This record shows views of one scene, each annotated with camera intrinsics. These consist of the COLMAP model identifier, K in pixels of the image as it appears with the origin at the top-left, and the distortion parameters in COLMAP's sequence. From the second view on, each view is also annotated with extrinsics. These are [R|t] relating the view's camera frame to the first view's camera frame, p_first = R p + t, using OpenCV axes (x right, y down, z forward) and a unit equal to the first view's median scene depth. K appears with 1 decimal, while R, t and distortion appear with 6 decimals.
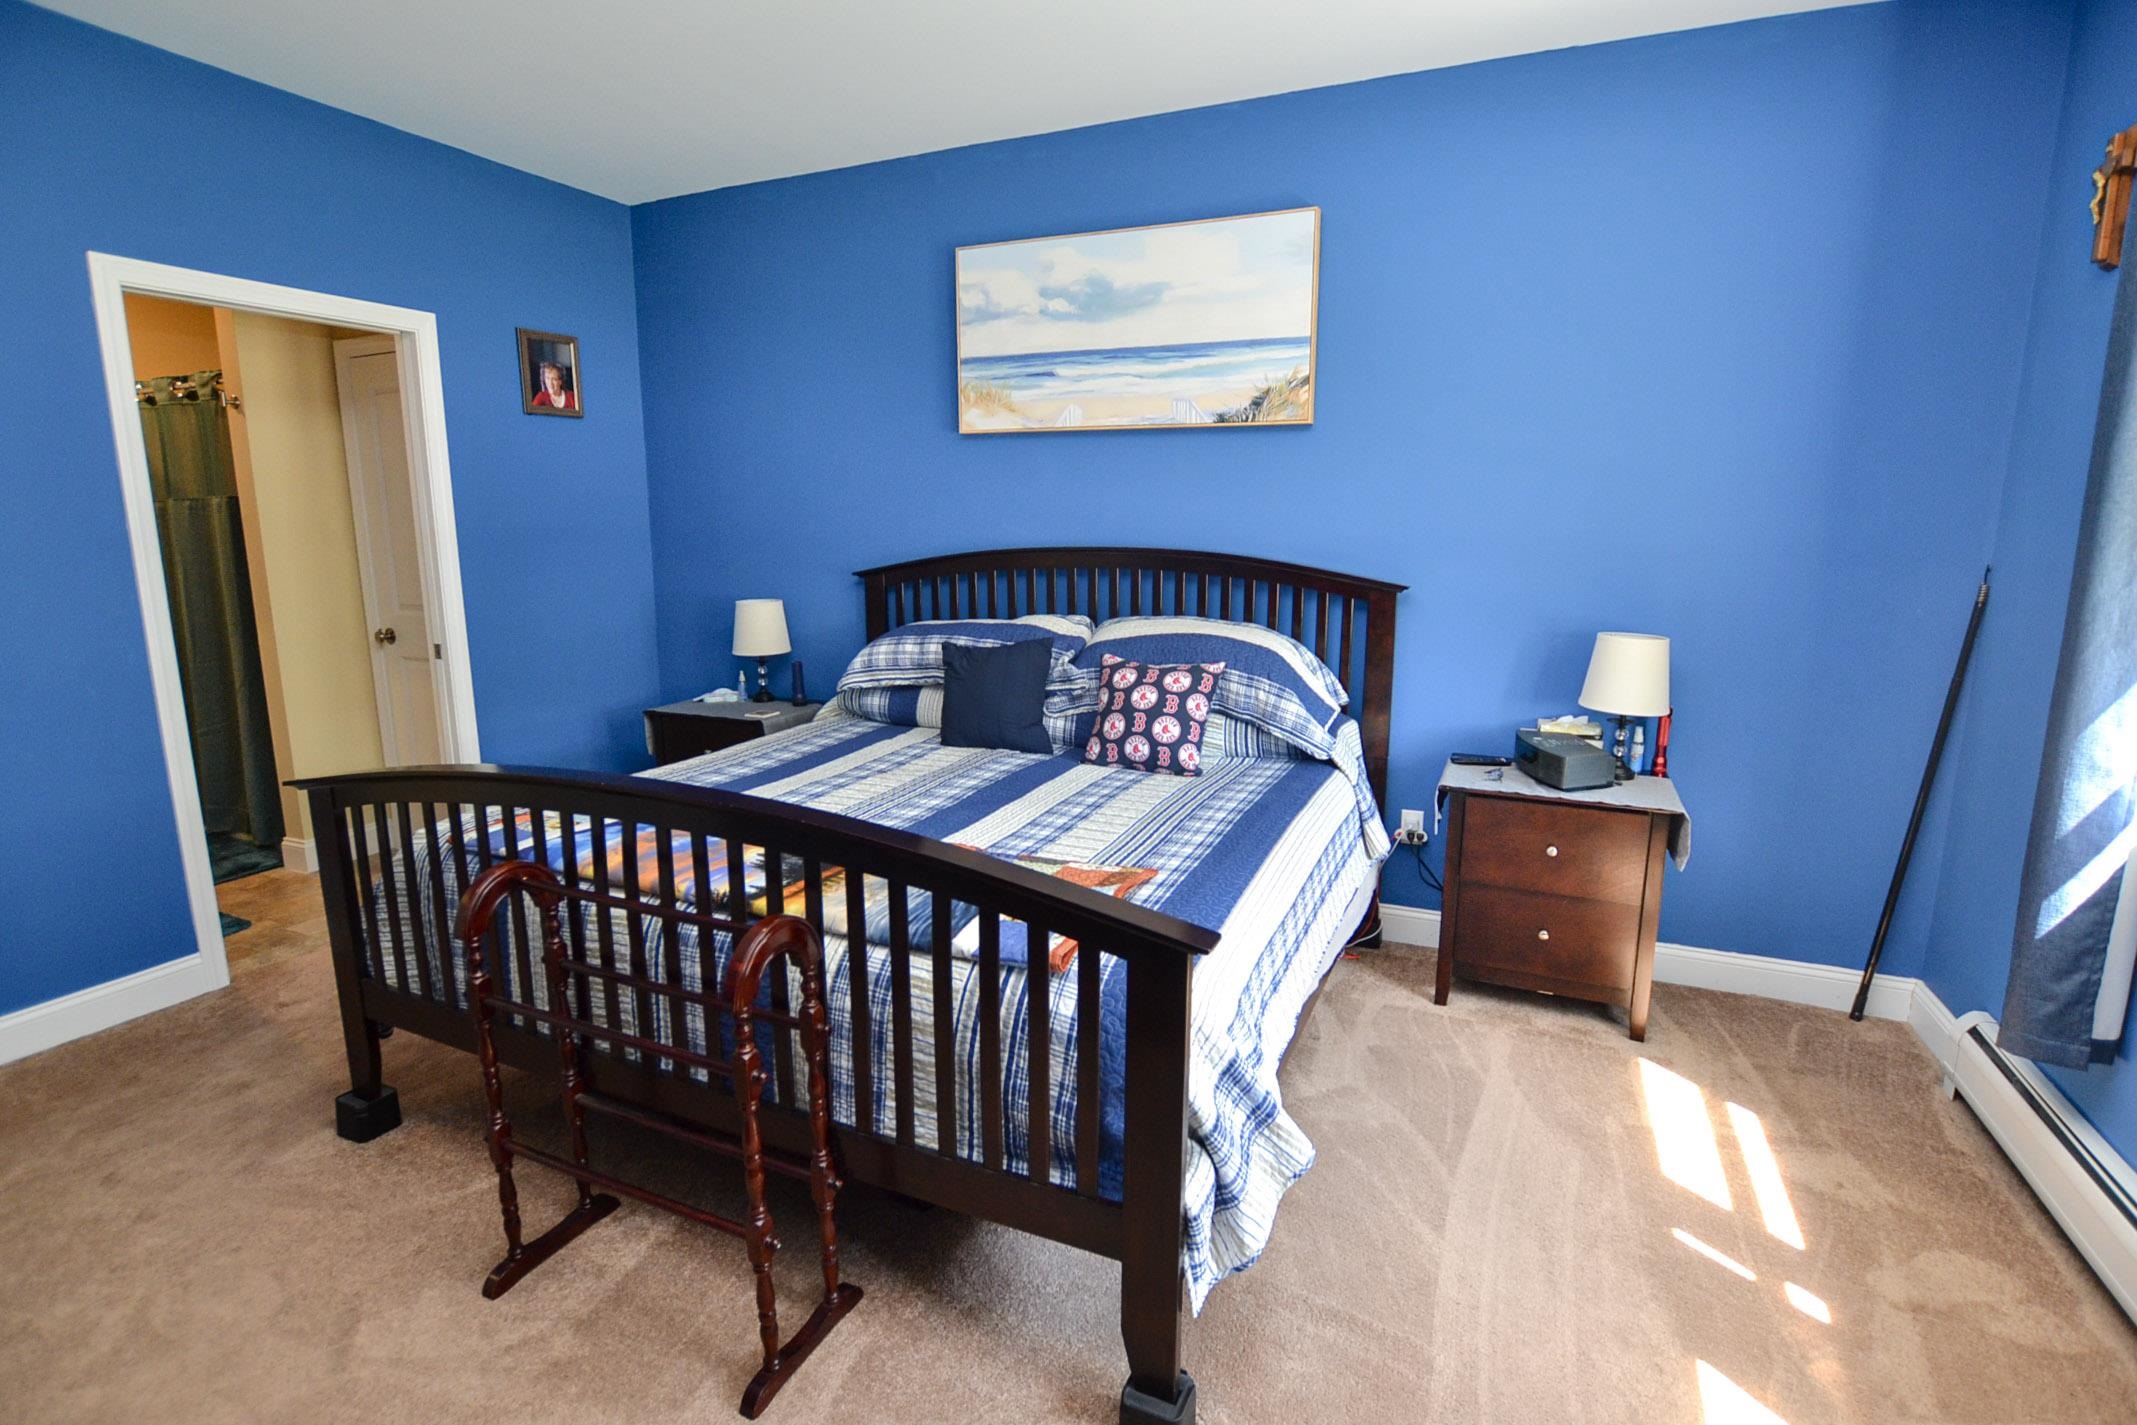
lens RADIAL K [[1051.8, 0, 1068.5], [0, 1051.8, 712.5], [0, 0, 1]] dist [-0.032218, 0.000347]
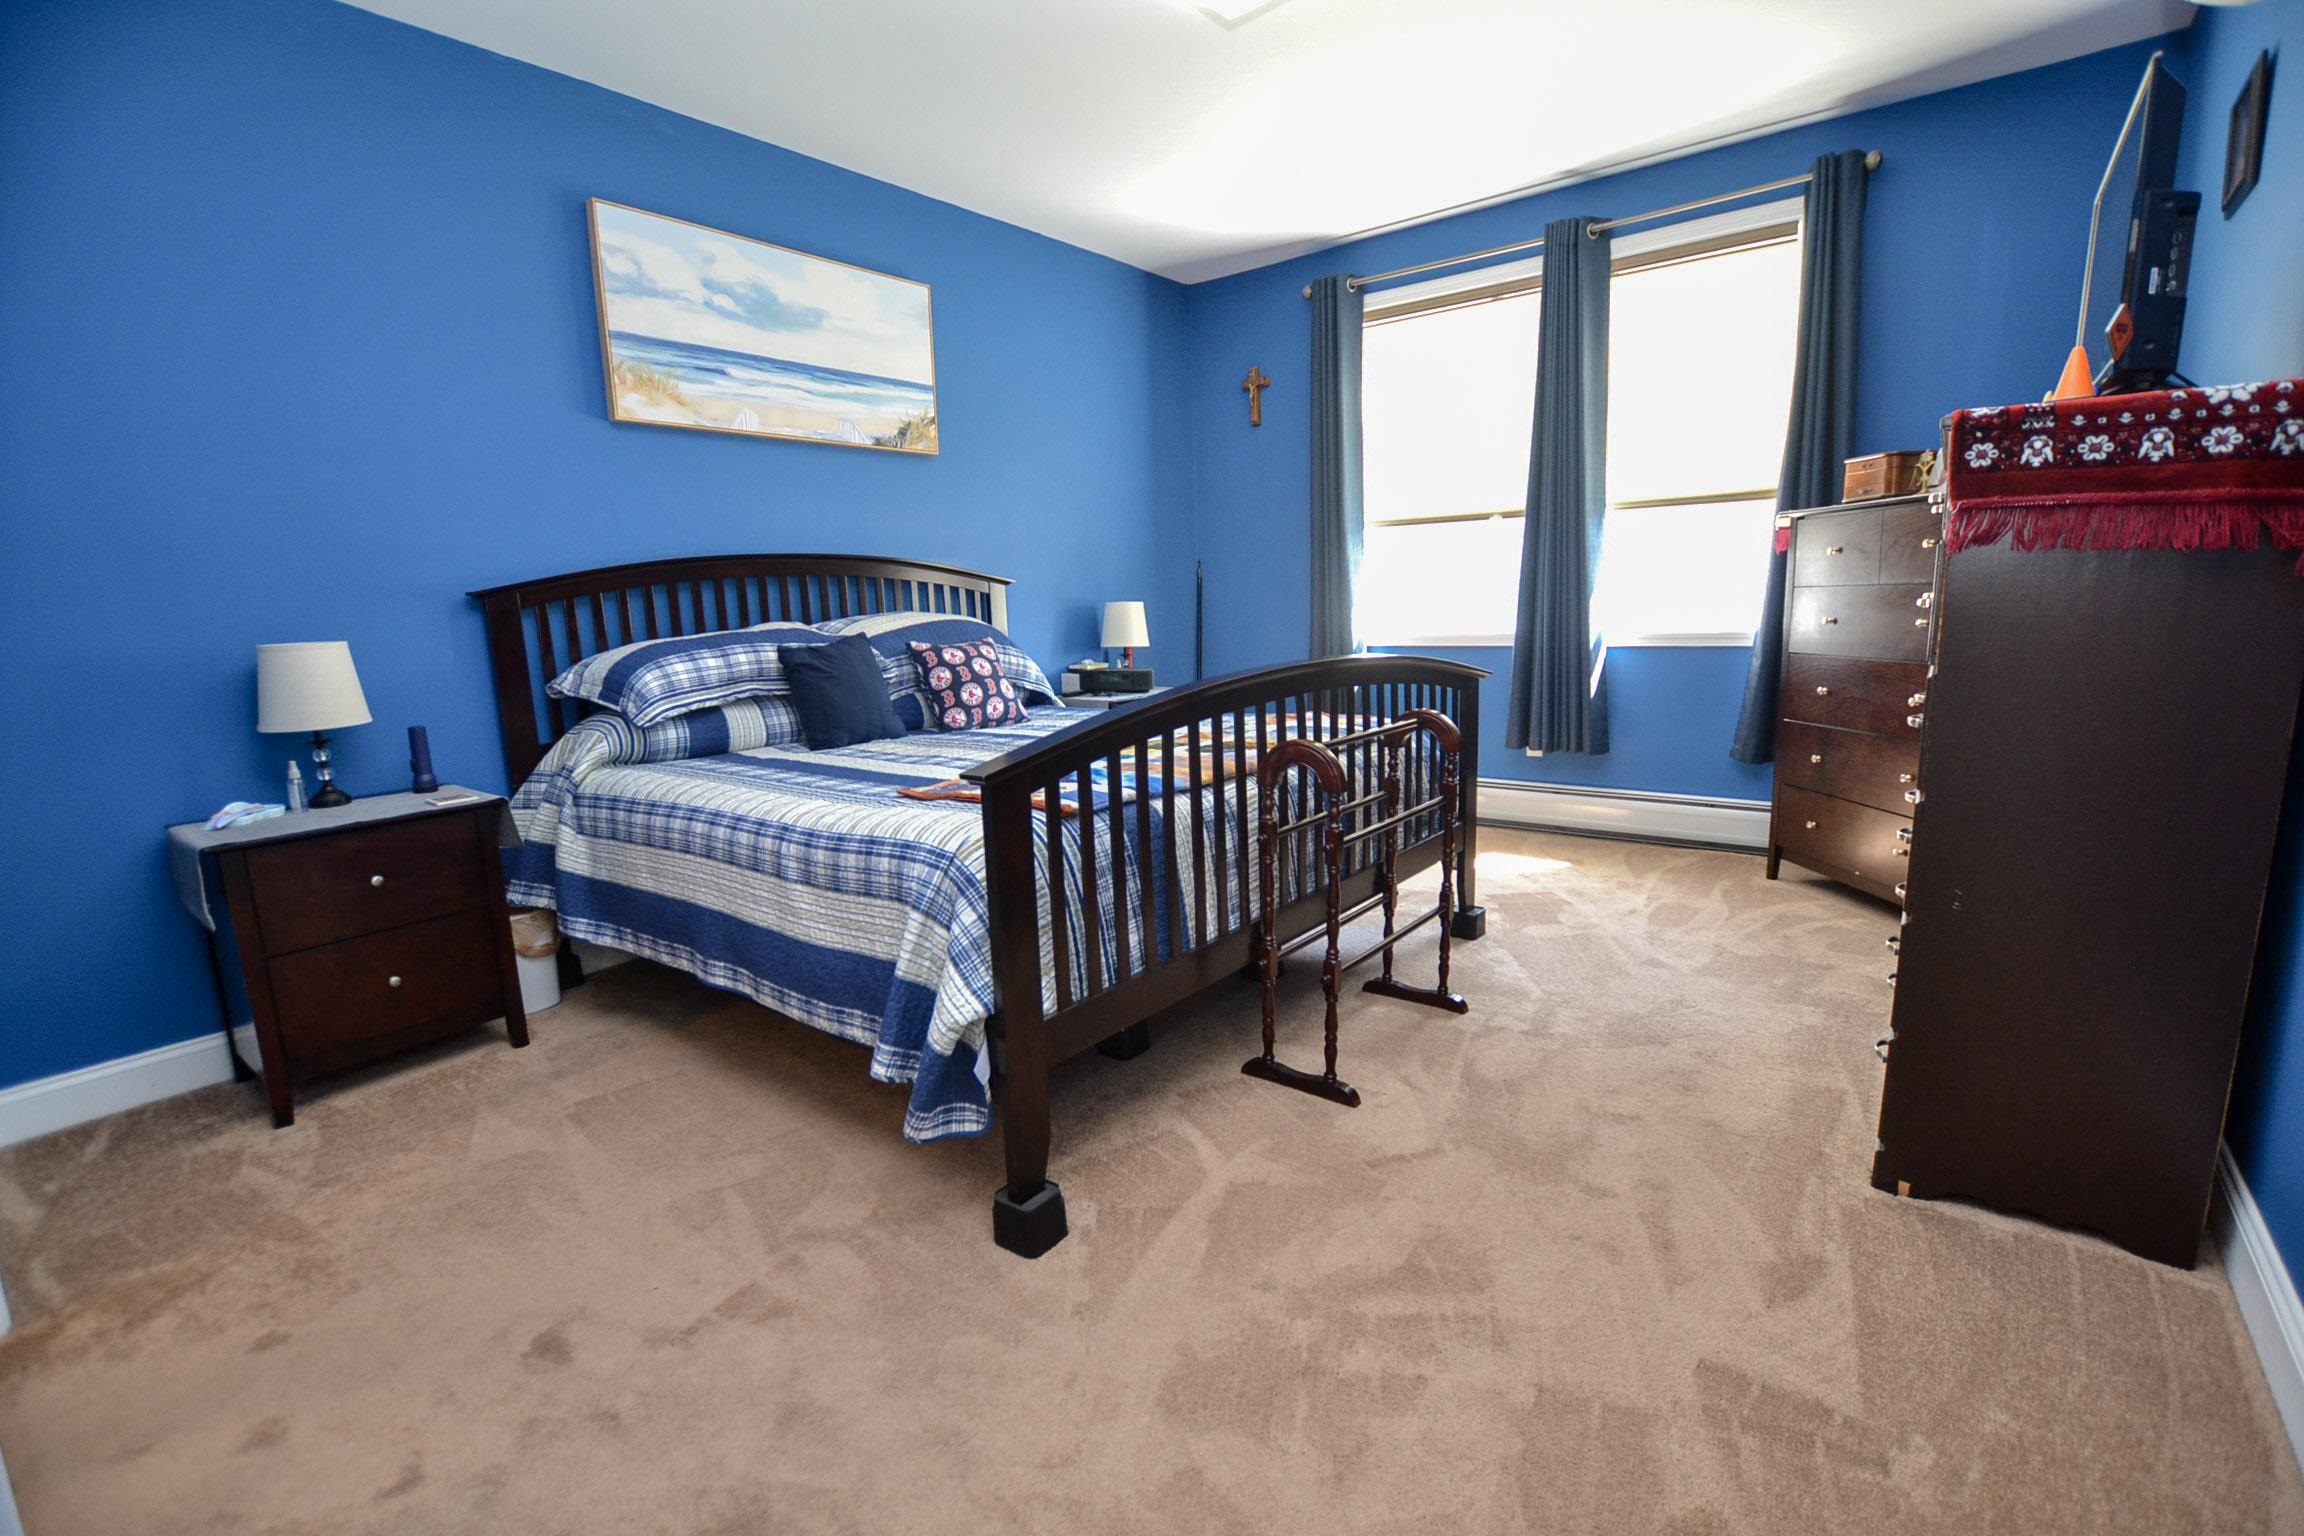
lens RADIAL K [[1012.5, 0, 1152.0], [0, 1012.5, 768.0], [0, 0, 1]] dist [-0.028230, 0.000093]
pose [[0.245477, -0.170351, 0.954317, -0.882102], [0.215249, 0.969442, 0.117683, 0.003013], [-0.945203, 0.176528, 0.274644, 0.459486]]
